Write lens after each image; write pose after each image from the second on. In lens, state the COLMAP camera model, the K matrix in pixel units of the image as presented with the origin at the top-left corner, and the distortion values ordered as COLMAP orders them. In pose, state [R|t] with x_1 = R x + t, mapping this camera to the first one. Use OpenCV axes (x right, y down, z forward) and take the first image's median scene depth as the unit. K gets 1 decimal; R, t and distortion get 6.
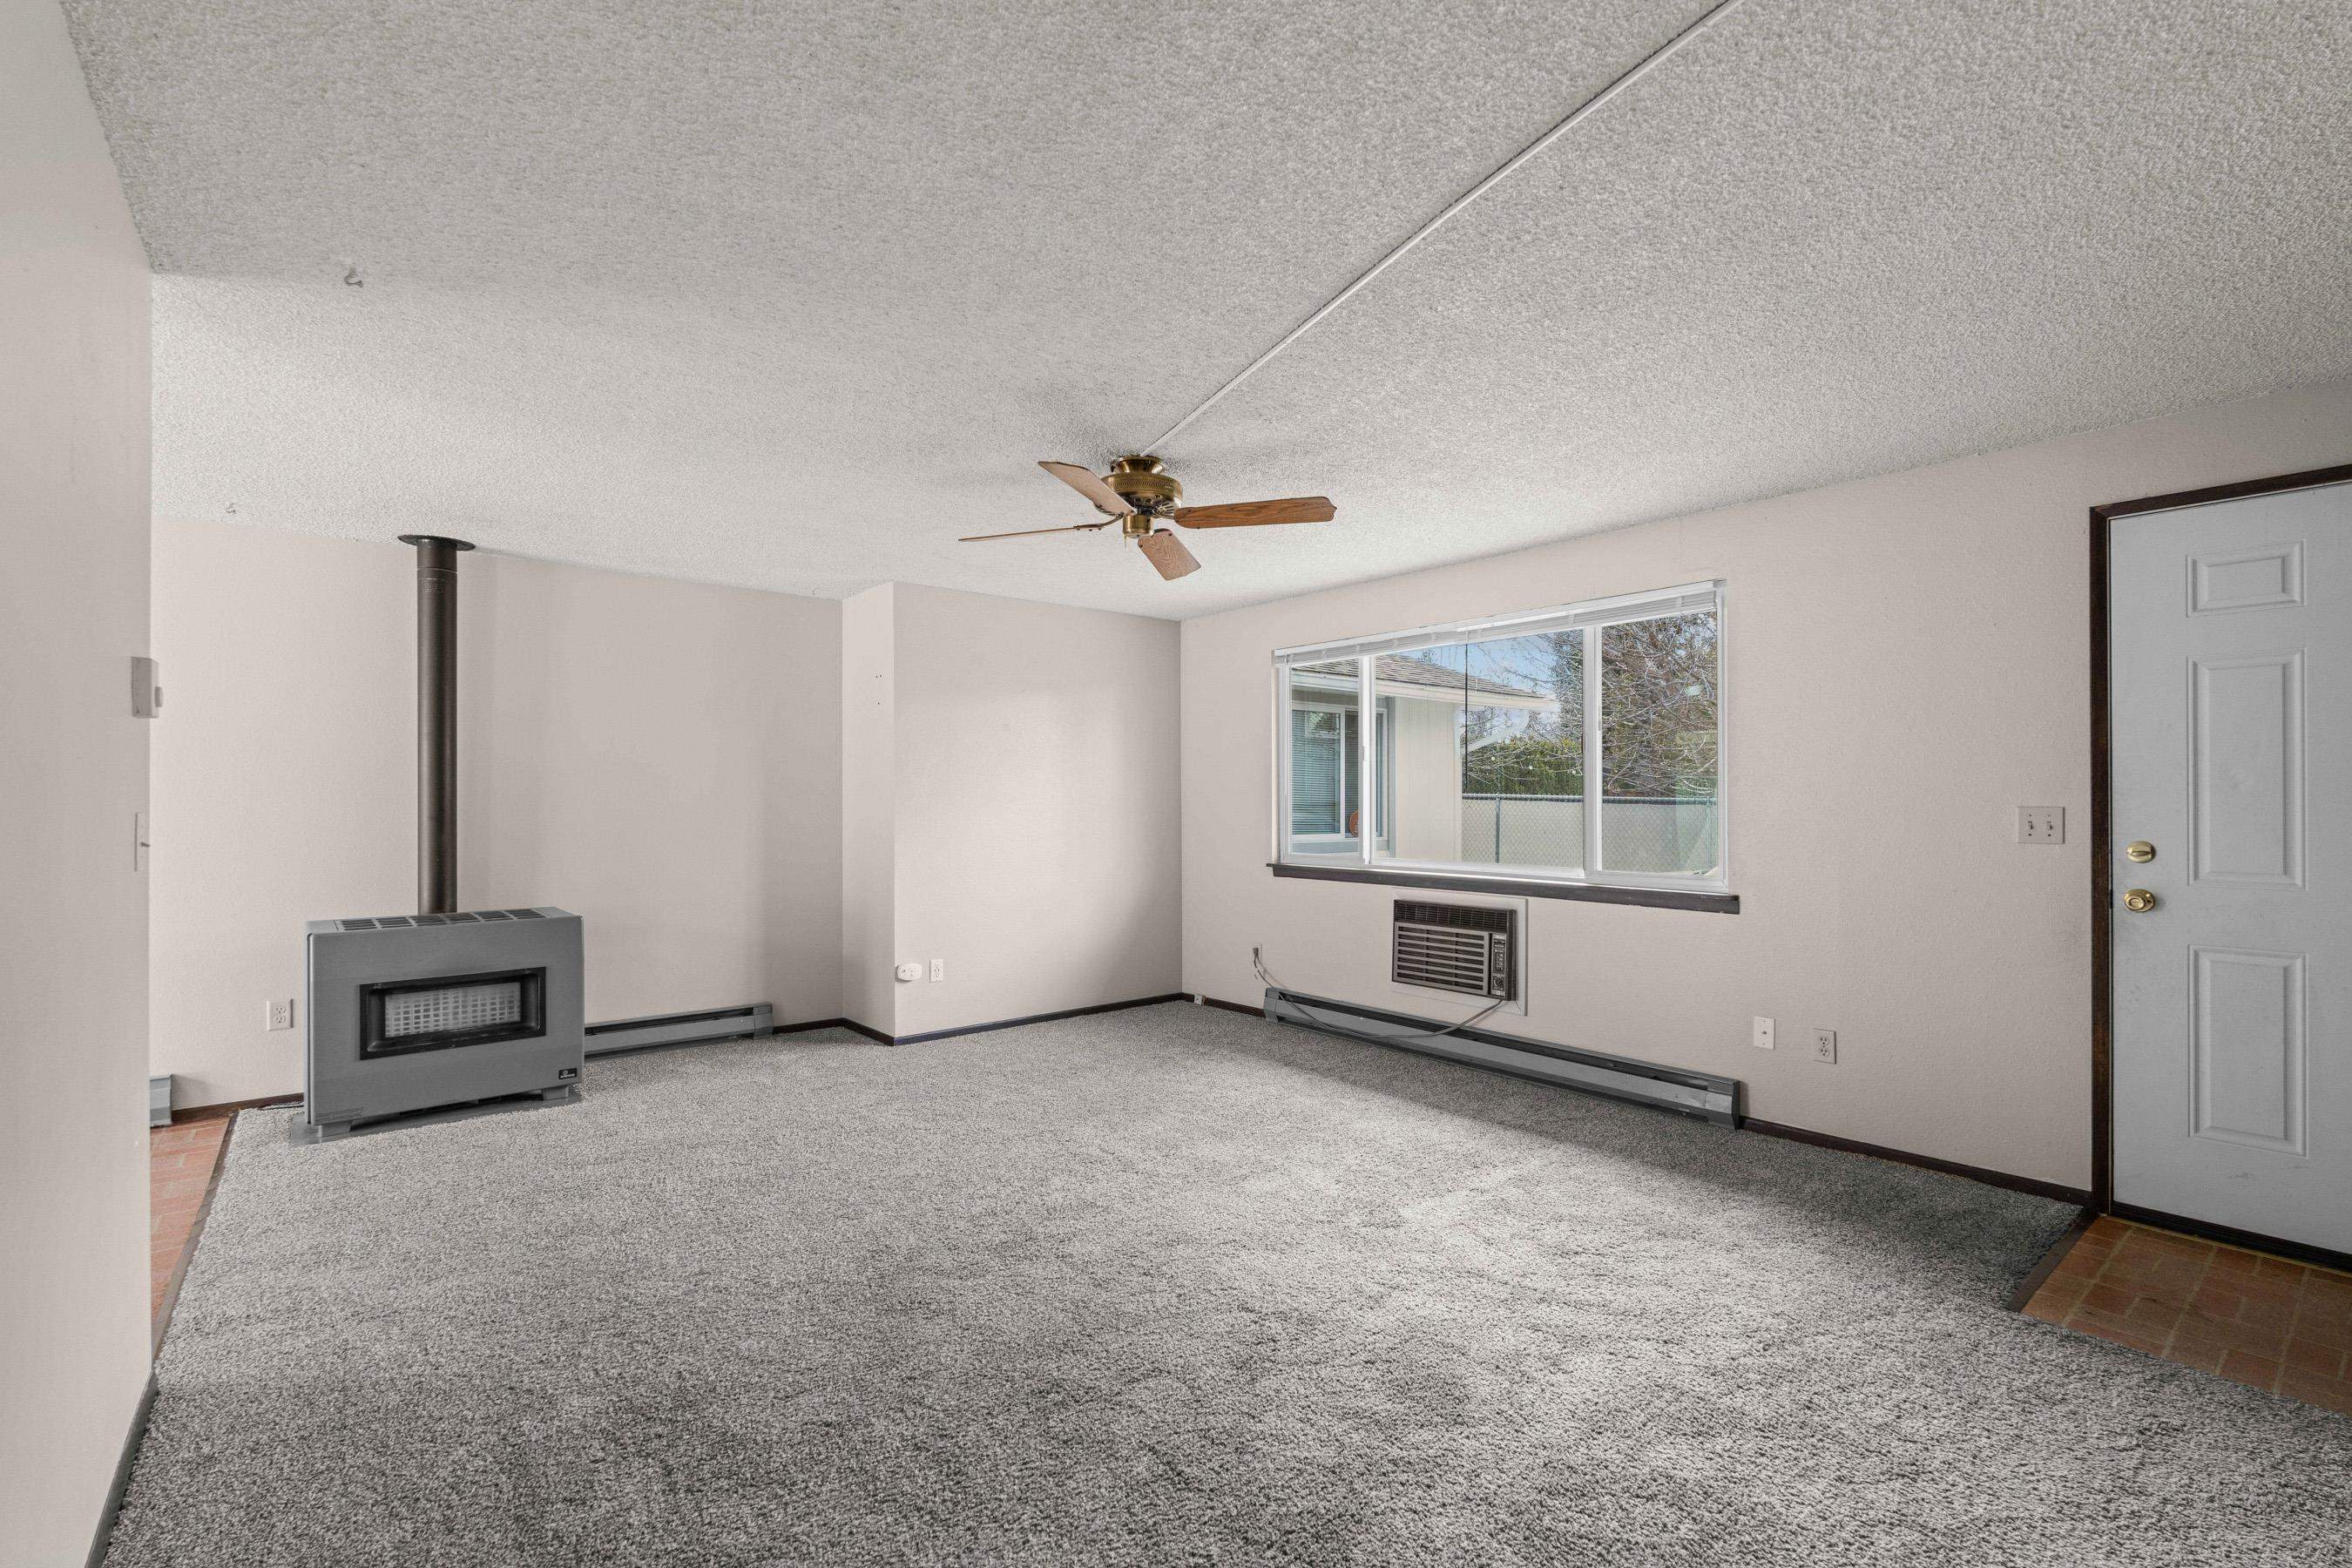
lens RADIAL K [[1053.8, 0, 1177.6], [0, 1053.8, 774.9], [0, 0, 1]] dist [-0.003324, -0.000733]
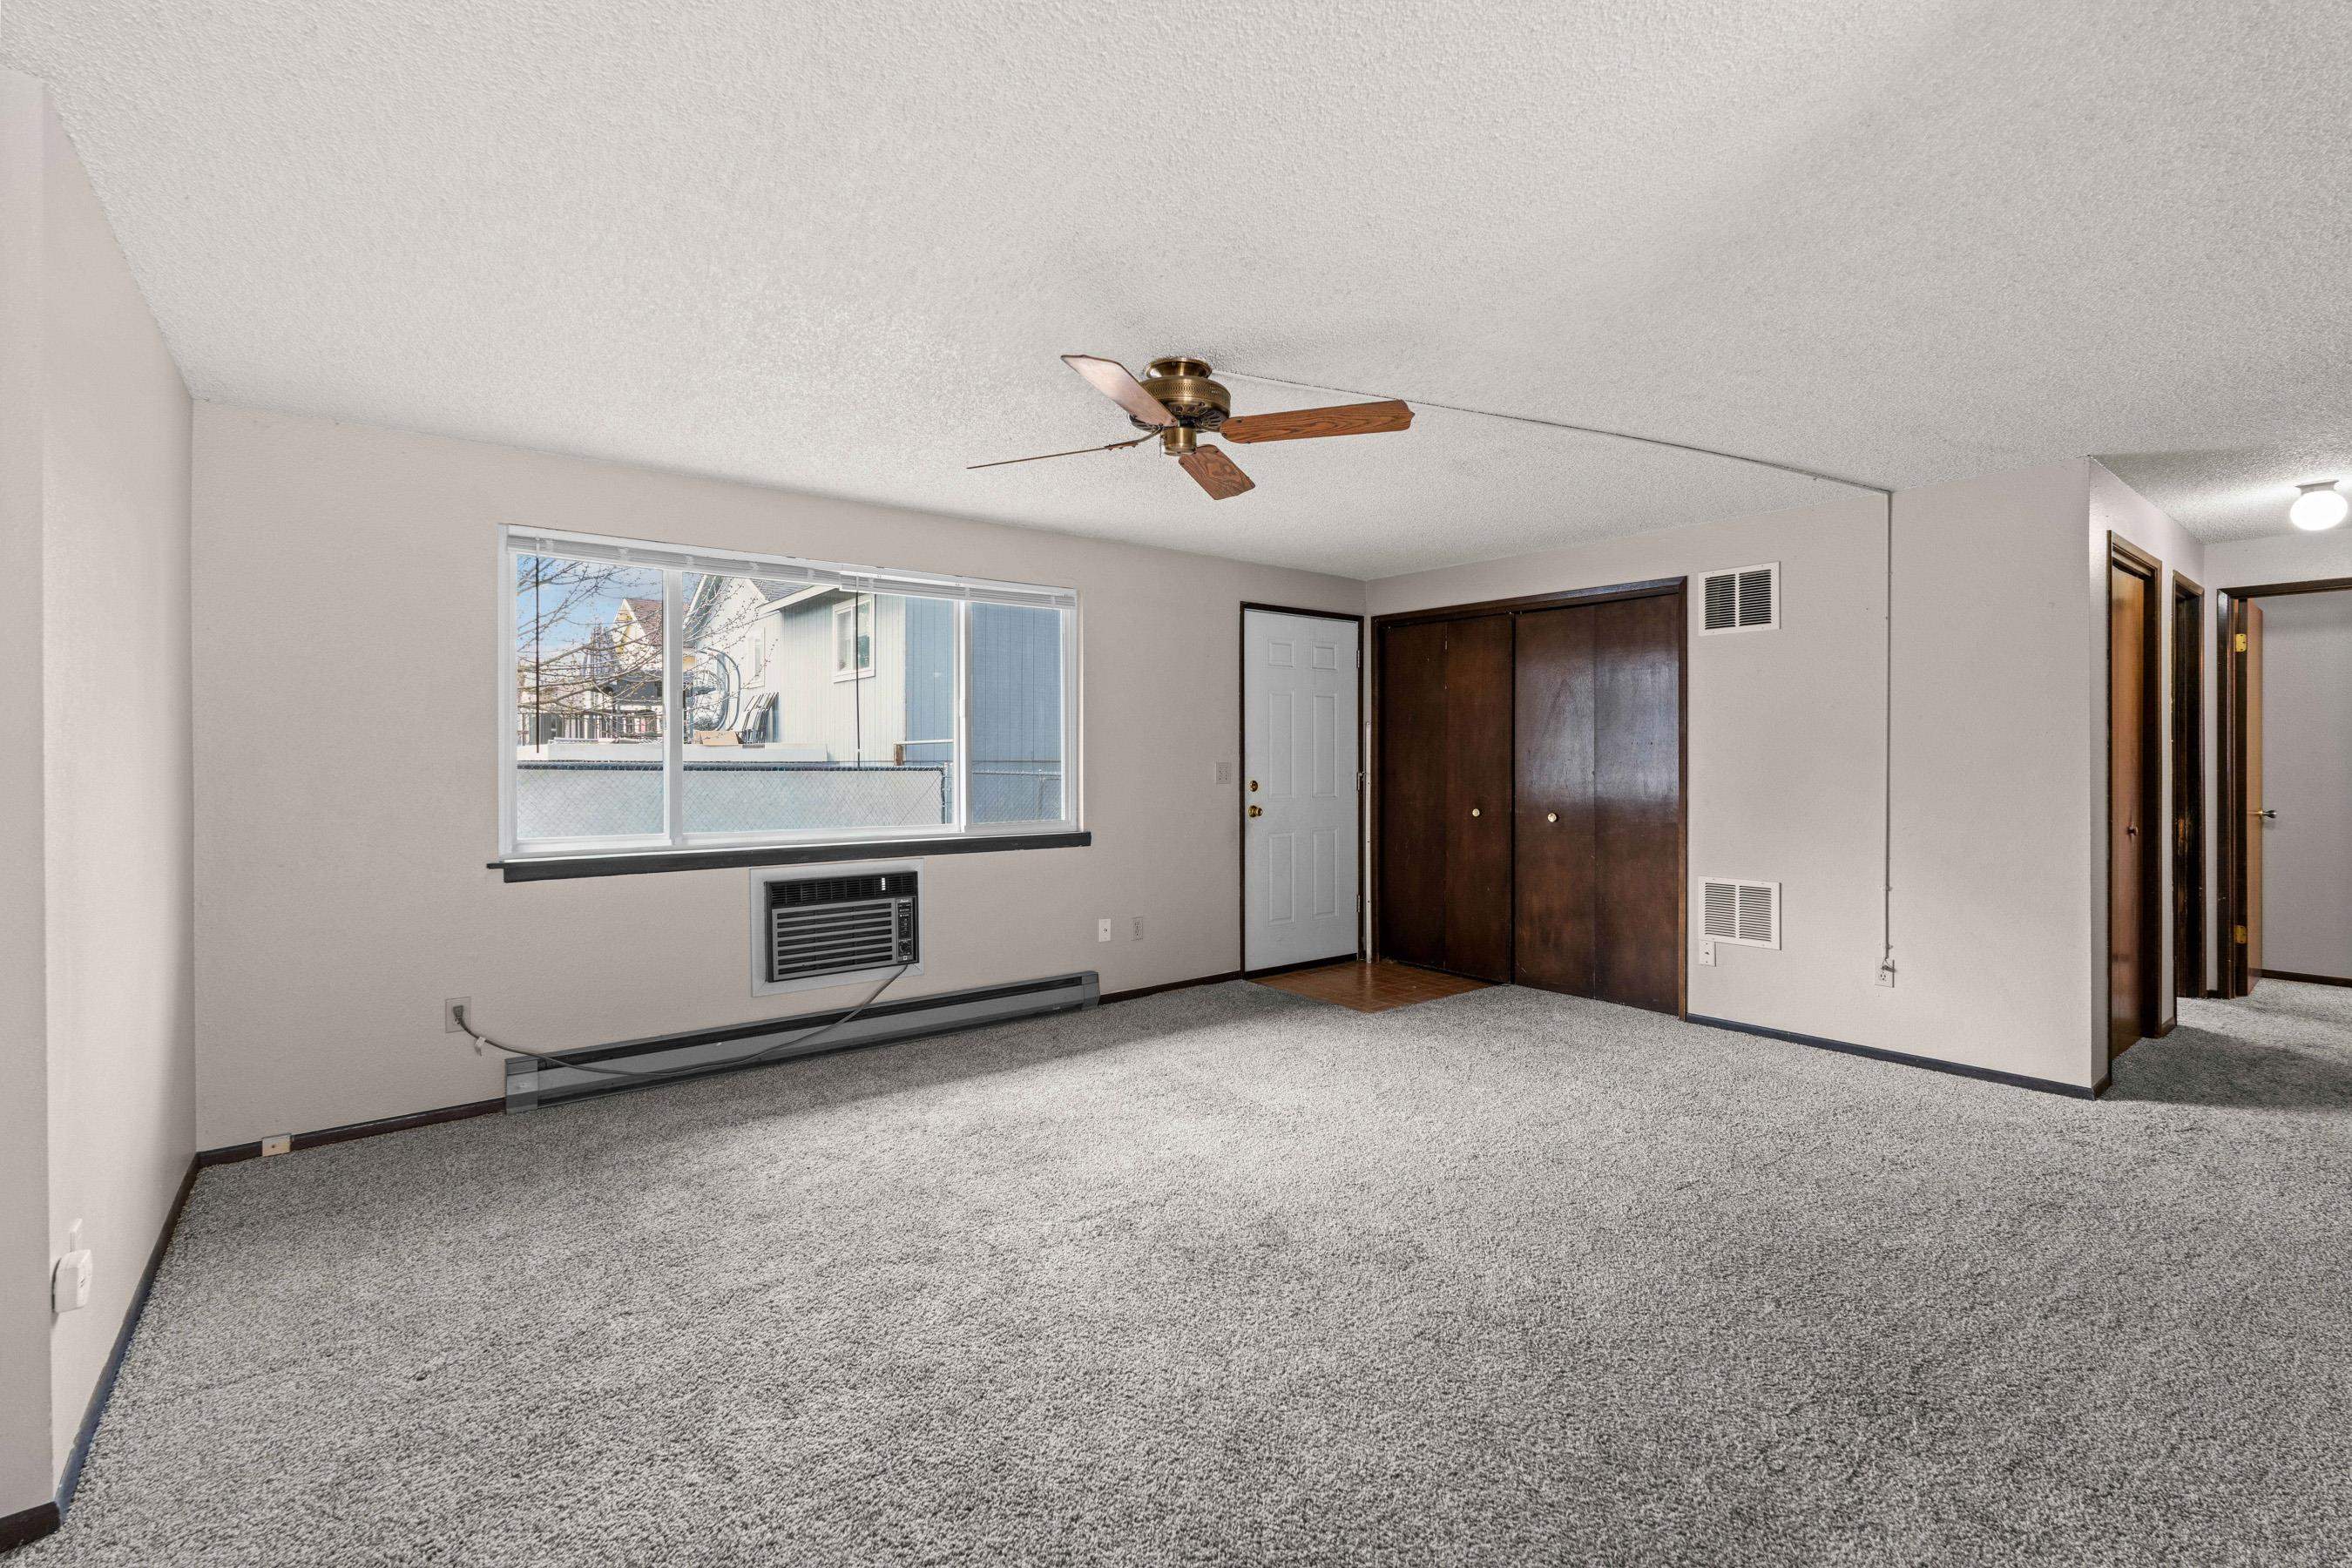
lens RADIAL K [[1053.8, 0, 1150.1], [0, 1053.8, 750.8], [0, 0, 1]] dist [-0.003324, -0.000733]
pose [[0.020467, 0.011255, 0.999727, -0.666951], [-0.017420, 0.999789, -0.010900, 0.021868], [-0.999639, -0.017193, 0.020659, 0.756970]]
